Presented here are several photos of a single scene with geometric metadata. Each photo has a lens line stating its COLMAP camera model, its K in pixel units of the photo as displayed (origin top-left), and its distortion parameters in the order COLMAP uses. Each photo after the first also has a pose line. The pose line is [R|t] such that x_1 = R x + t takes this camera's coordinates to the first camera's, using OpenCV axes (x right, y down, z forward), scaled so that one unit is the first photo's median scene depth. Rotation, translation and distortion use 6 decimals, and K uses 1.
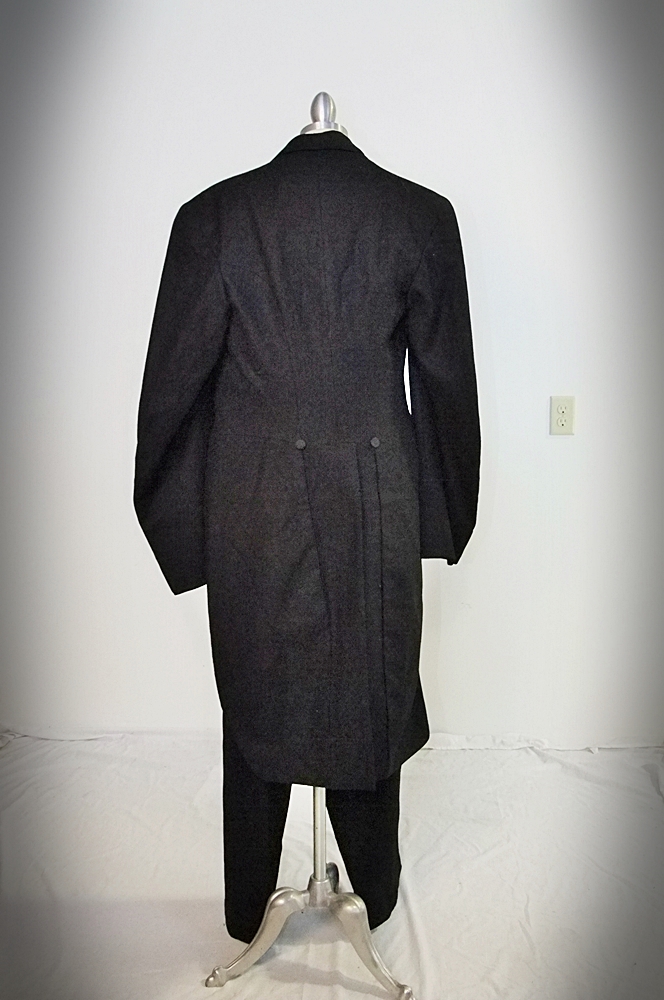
lens RADIAL K [[895.8, 0, 332.0], [0, 895.8, 500.0], [0, 0, 1]] dist [-0.034909, -0.000020]
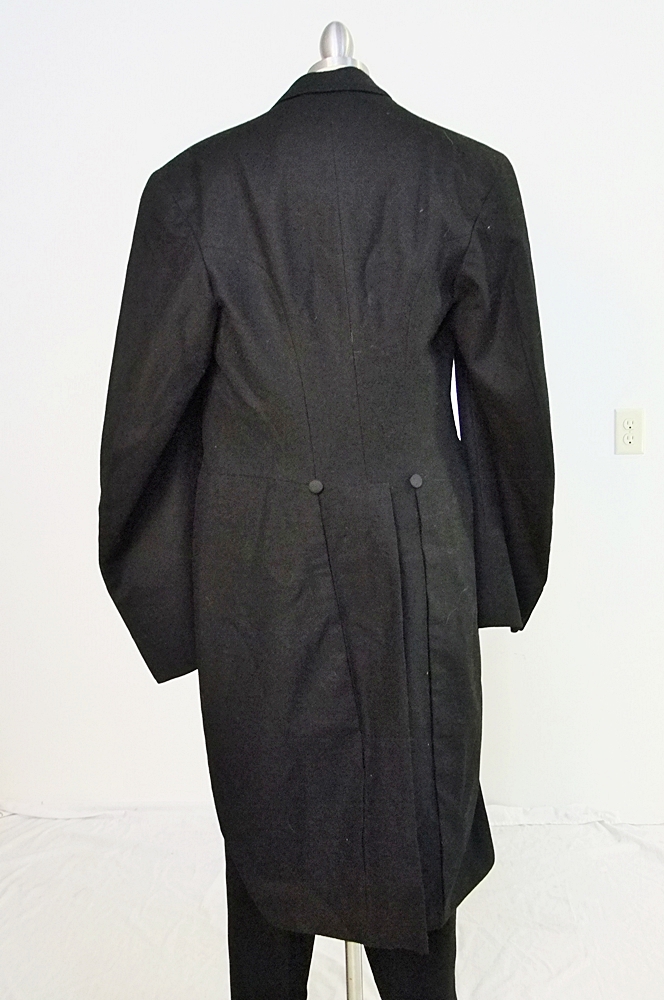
lens RADIAL K [[895.8, 0, 332.0], [0, 895.8, 500.0], [0, 0, 1]] dist [-0.034909, -0.000020]
pose [[0.999231, -0.023054, -0.031722, 0.001407], [0.022515, 0.999598, -0.017227, -0.036662], [0.032106, 0.016500, 0.999348, 0.248822]]
